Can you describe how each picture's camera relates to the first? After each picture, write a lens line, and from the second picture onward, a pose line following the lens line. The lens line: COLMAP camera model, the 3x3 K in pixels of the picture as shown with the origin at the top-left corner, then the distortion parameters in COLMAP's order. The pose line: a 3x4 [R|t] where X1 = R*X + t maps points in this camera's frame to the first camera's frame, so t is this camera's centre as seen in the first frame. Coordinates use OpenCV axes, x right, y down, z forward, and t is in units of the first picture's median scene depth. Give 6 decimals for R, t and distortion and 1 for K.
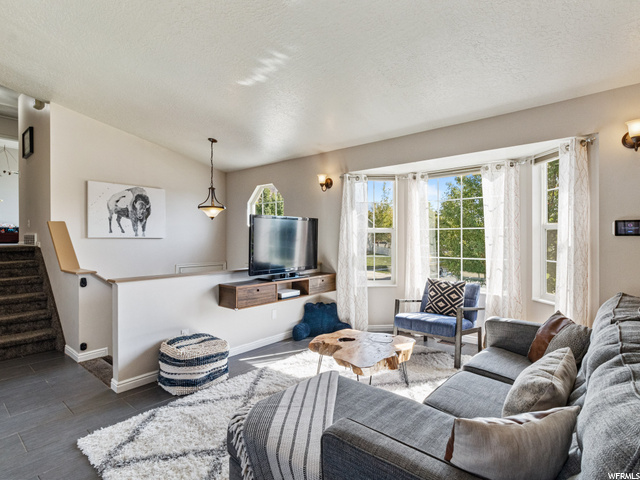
lens RADIAL K [[334.3, 0, 322.8], [0, 334.3, 243.2], [0, 0, 1]] dist [-0.000660, -0.001919]
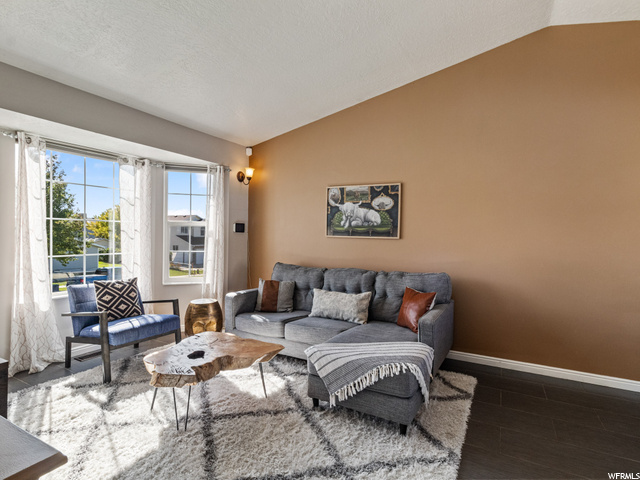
lens RADIAL K [[334.3, 0, 323.7], [0, 334.3, 242.3], [0, 0, 1]] dist [-0.000660, -0.001919]
pose [[-0.205787, -0.022342, 0.978342, -0.615923], [0.003954, 0.999712, 0.023662, -0.005901], [-0.978589, 0.008738, -0.205640, 0.668795]]
